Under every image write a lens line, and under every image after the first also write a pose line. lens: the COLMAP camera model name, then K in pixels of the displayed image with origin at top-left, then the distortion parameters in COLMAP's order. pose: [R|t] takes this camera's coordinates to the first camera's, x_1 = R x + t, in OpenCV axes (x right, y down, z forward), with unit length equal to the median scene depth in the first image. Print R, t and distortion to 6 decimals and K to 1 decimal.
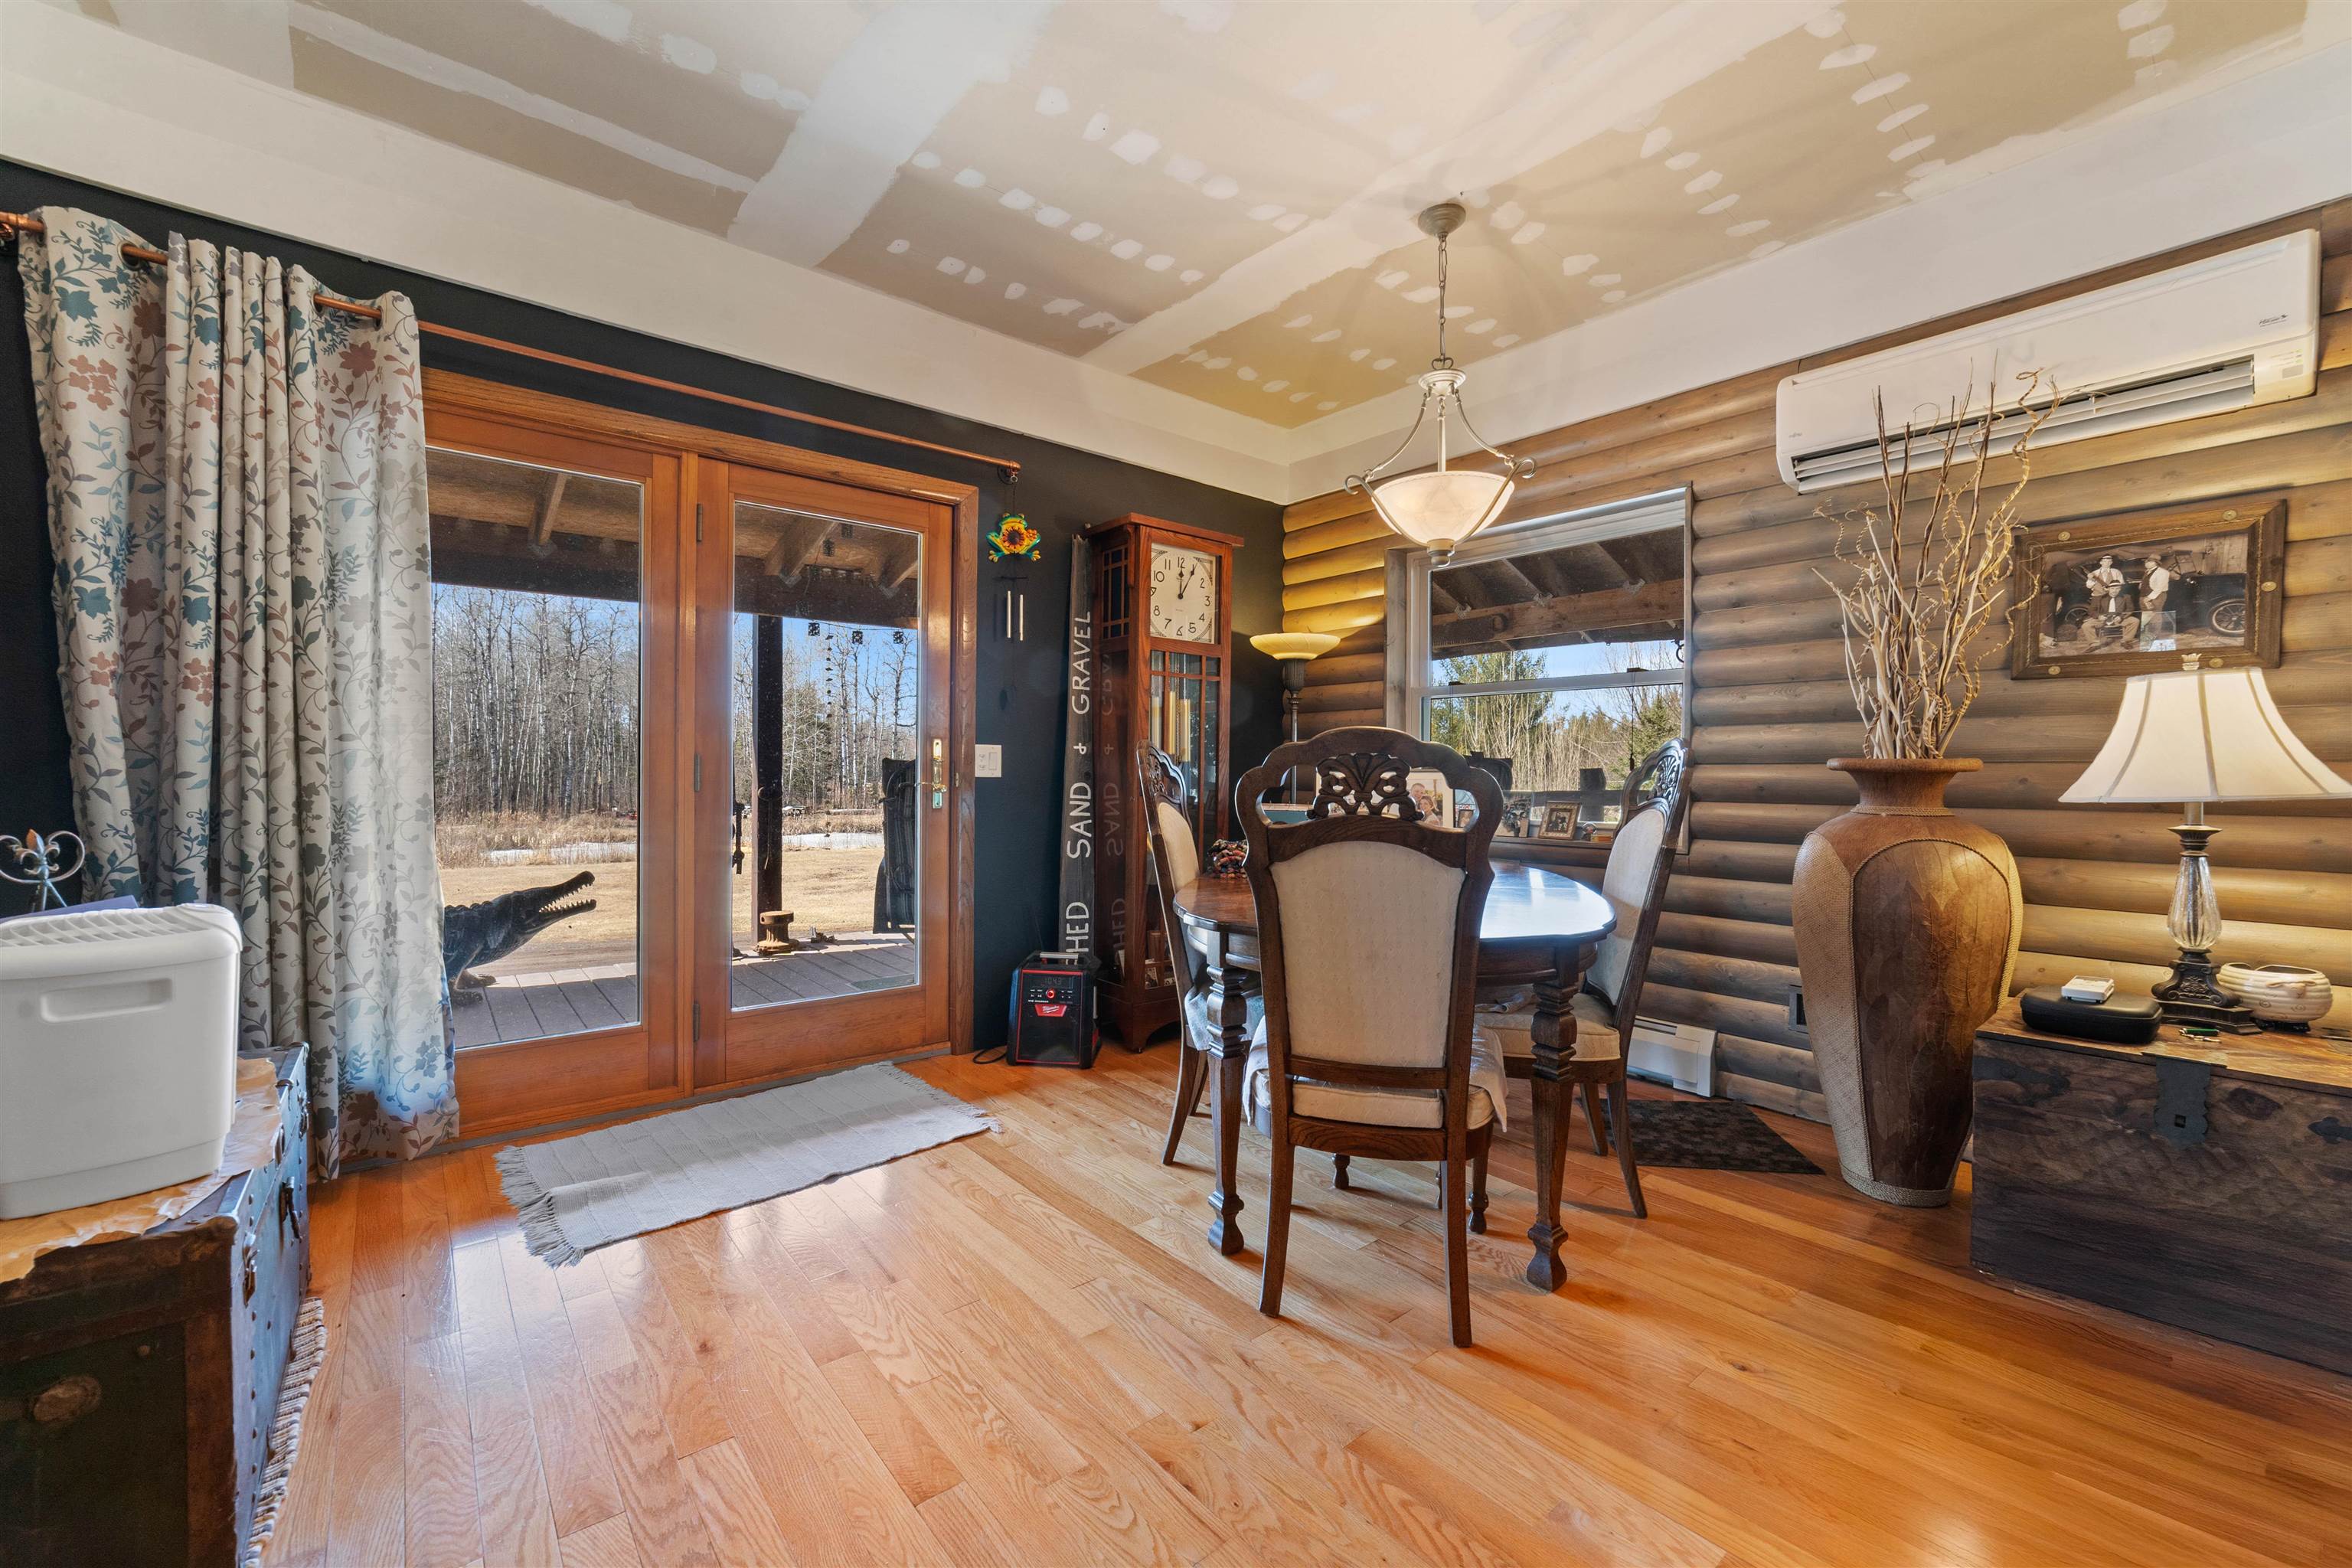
lens RADIAL K [[920.3, 0, 1170.8], [0, 920.3, 791.4], [0, 0, 1]] dist [0.002908, 0.001165]
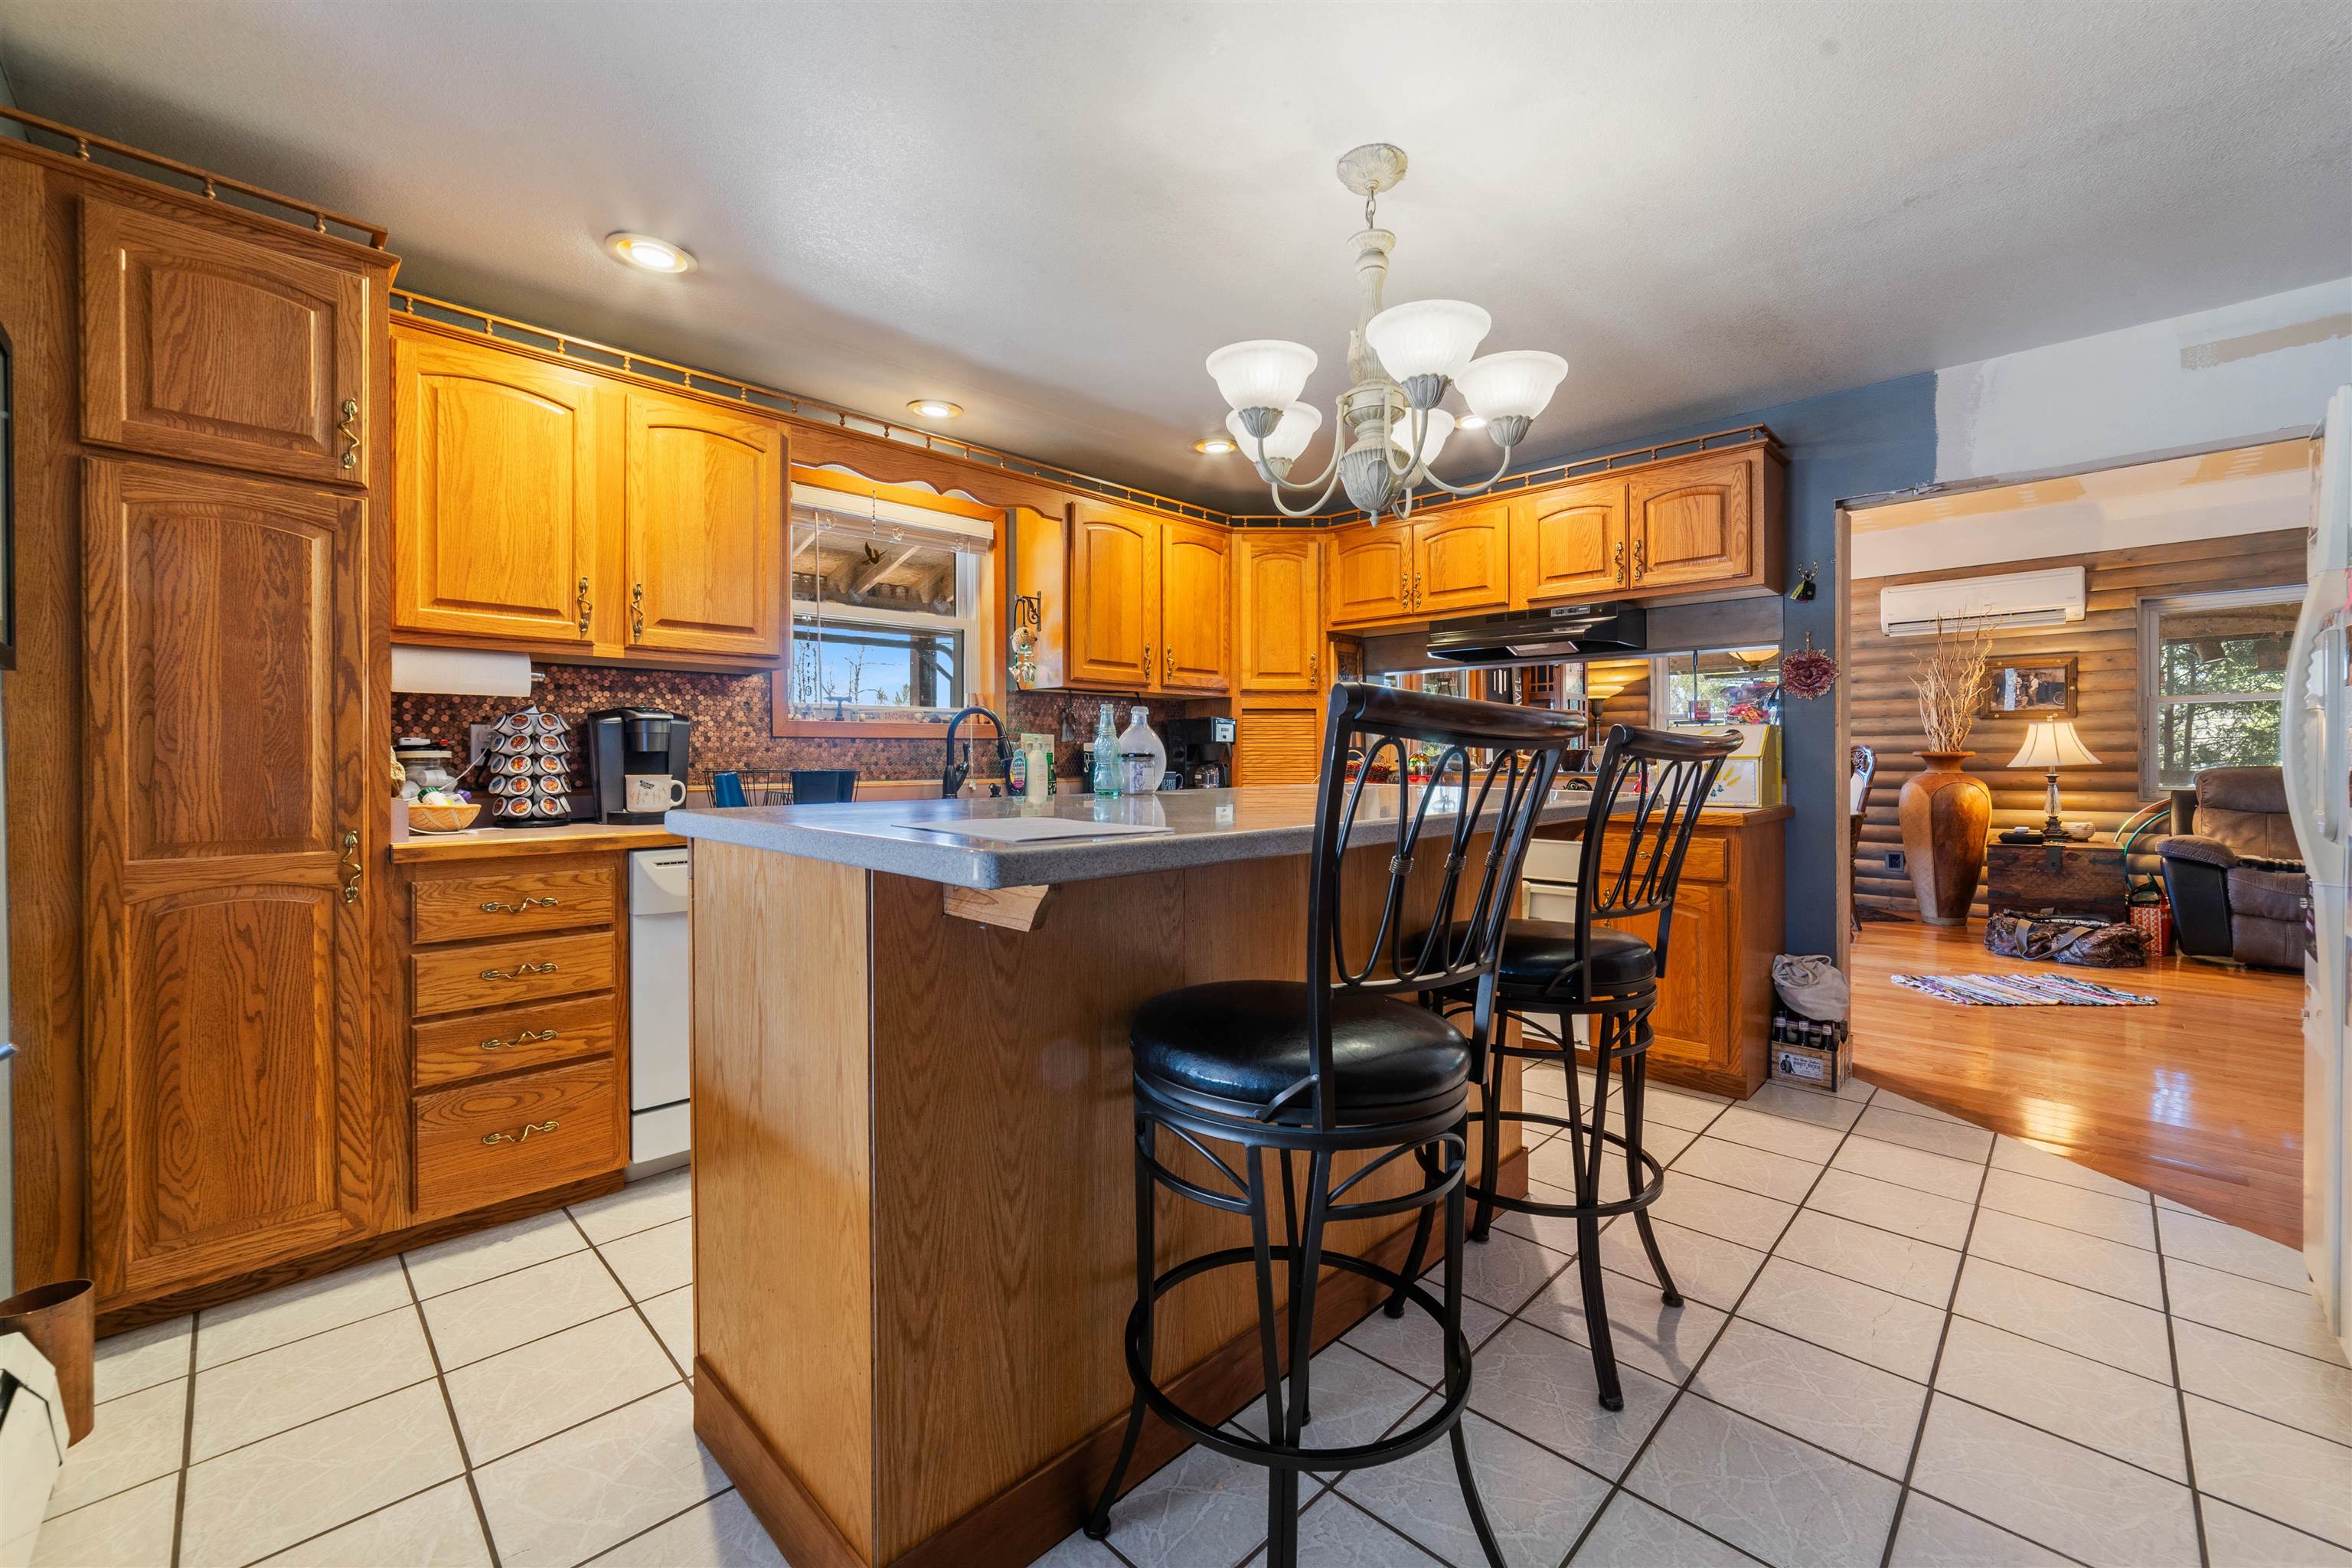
lens RADIAL K [[920.3, 0, 1176.6], [0, 920.3, 762.6], [0, 0, 1]] dist [0.002908, 0.001165]
pose [[0.994837, -0.002221, 0.101461, -1.672044], [0.004578, 0.999725, -0.023004, 0.047224], [-0.101382, 0.023350, 0.994574, -1.397250]]
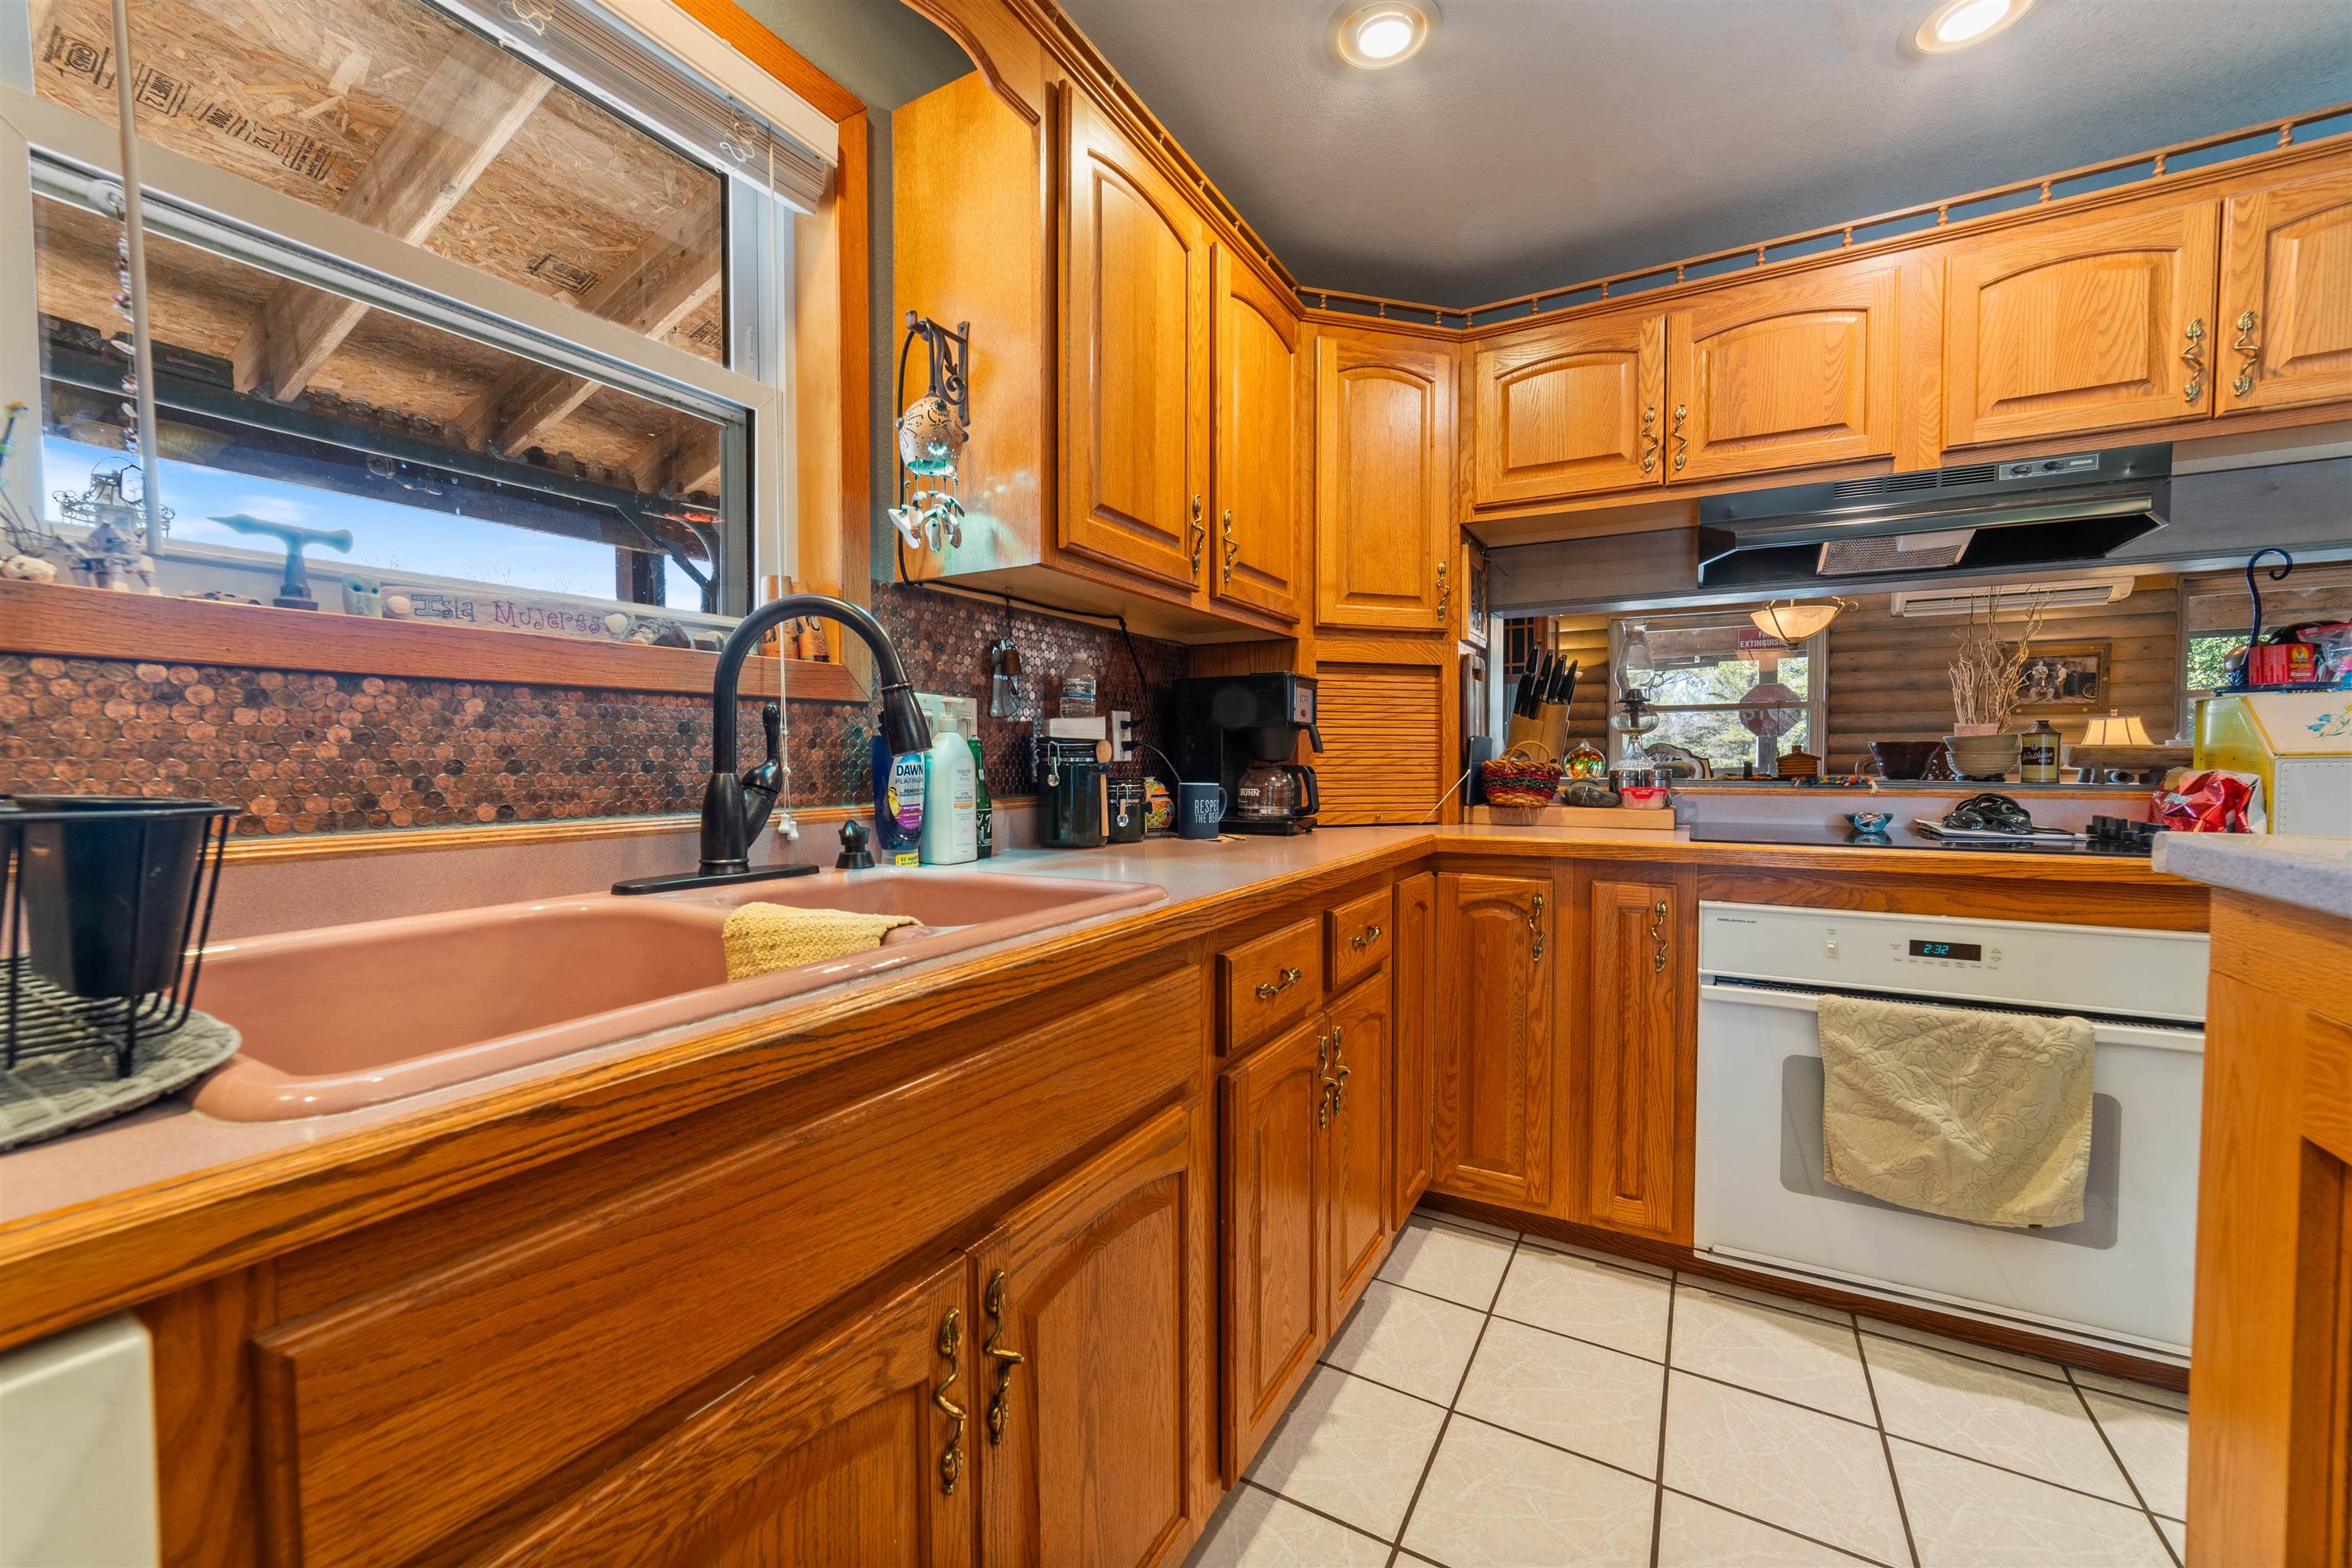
lens RADIAL K [[920.3, 0, 1173.0], [0, 920.3, 781.6], [0, 0, 1]] dist [0.002908, 0.001165]
pose [[0.937863, -0.007839, 0.346918, -1.838558], [0.008724, 0.999961, -0.000990, 0.022284], [-0.346897, 0.003955, 0.937895, -0.381117]]
